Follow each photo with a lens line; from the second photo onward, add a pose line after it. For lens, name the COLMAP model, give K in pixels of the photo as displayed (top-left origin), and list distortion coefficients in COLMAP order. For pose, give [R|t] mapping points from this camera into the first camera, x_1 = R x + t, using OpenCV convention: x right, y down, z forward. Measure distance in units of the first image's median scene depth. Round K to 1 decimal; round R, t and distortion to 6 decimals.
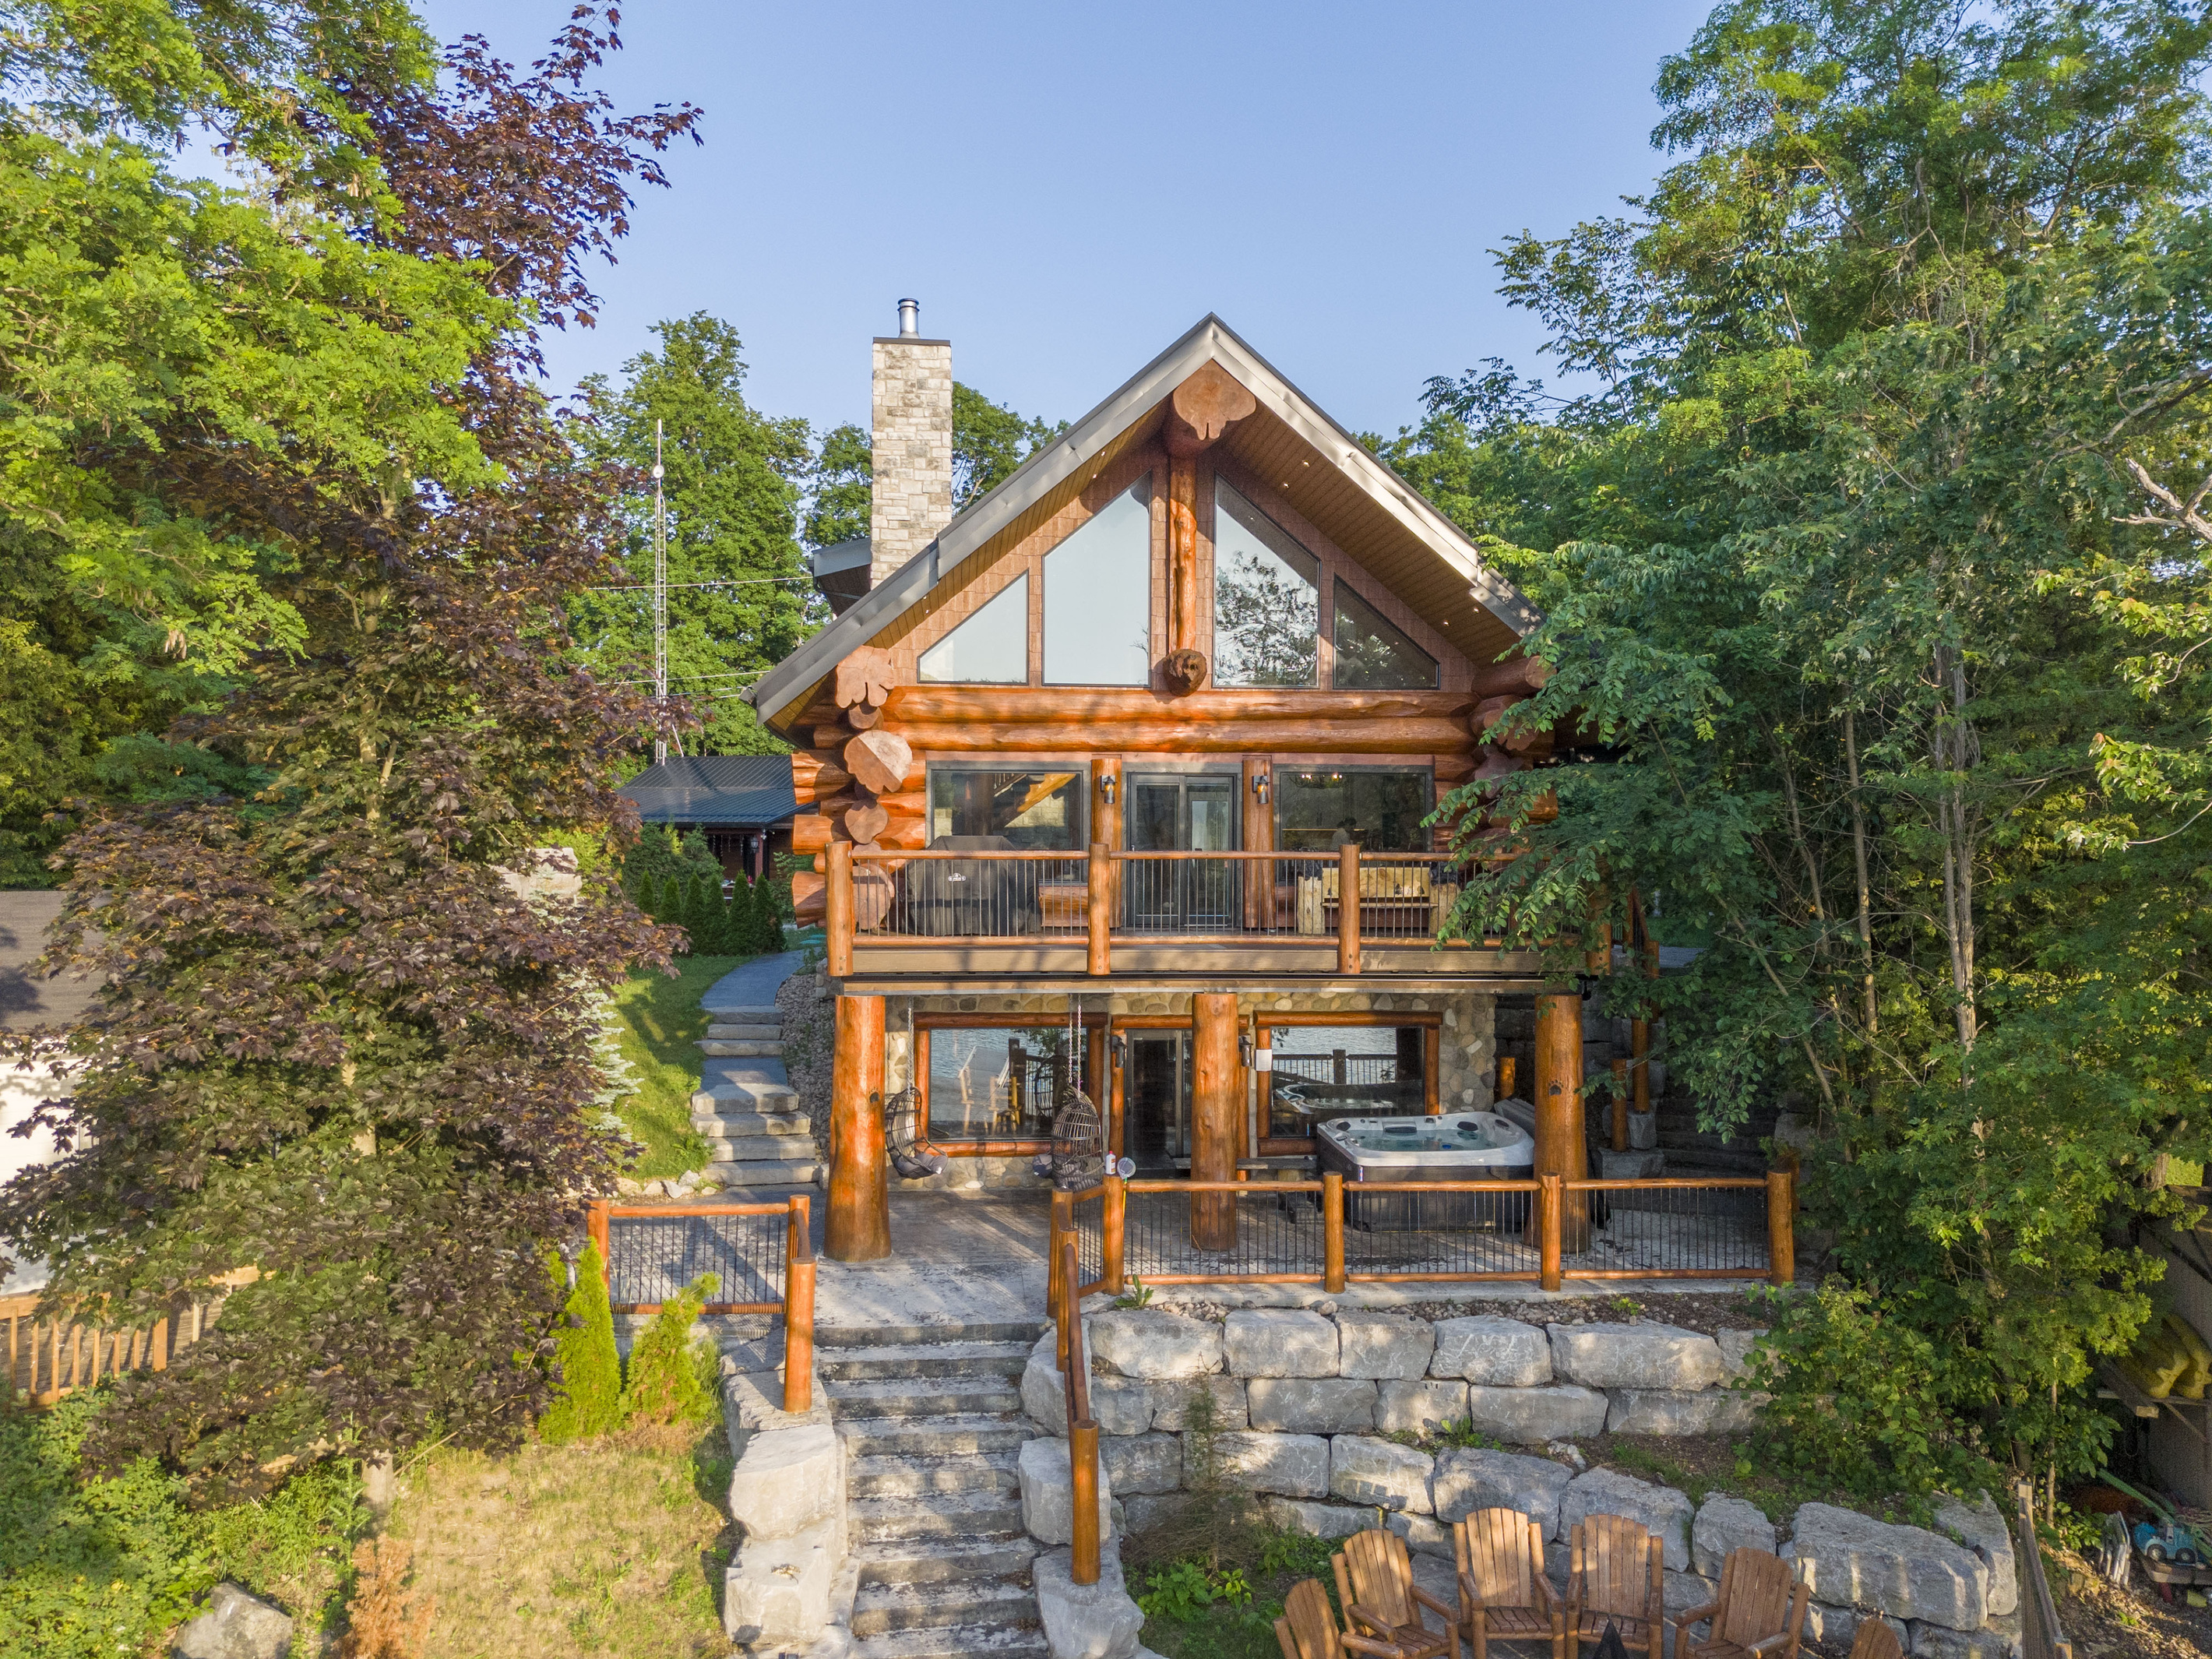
lens RADIAL K [[1686.6, 0, 1106.0], [0, 1686.6, 829.5], [0, 0, 1]] dist [-0.001122, -0.000471]
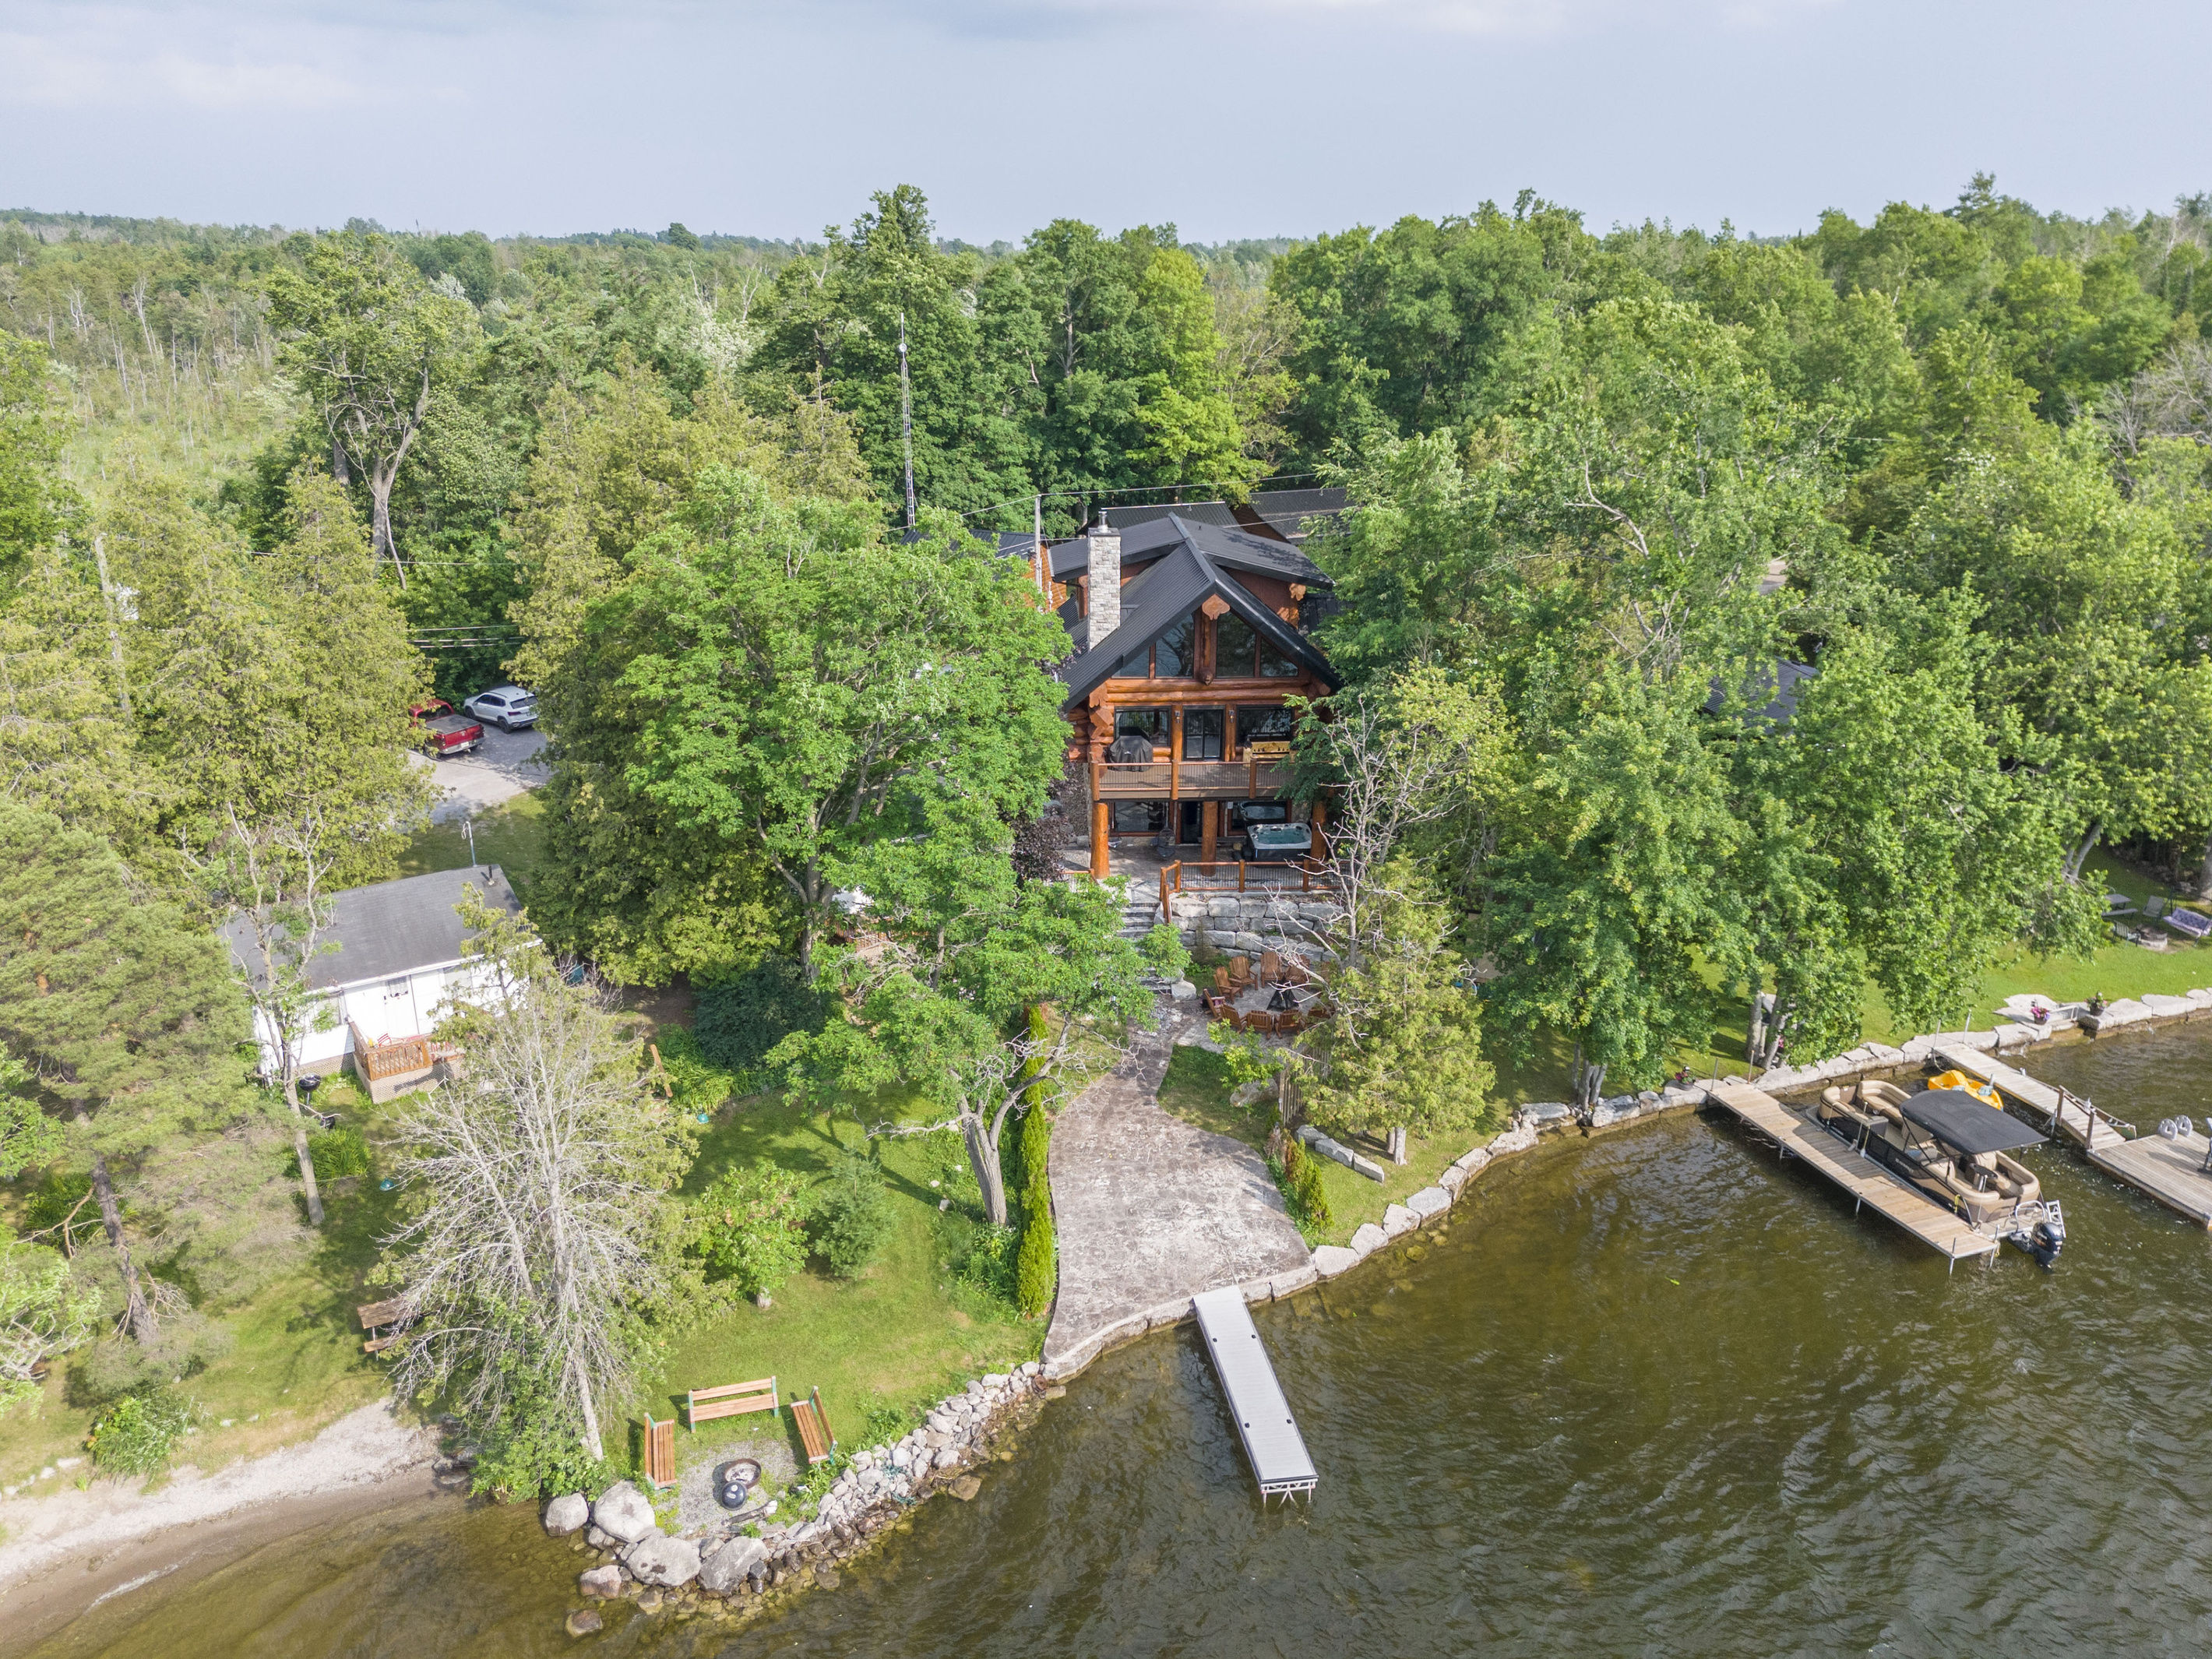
lens RADIAL K [[1686.6, 0, 1106.0], [0, 1686.6, 829.5], [0, 0, 1]] dist [-0.001122, -0.000471]
pose [[0.999667, 0.013312, -0.022127, -0.048929], [-0.004923, 0.939417, 0.342742, -0.751938], [0.025349, -0.342518, 0.939169, -1.618013]]
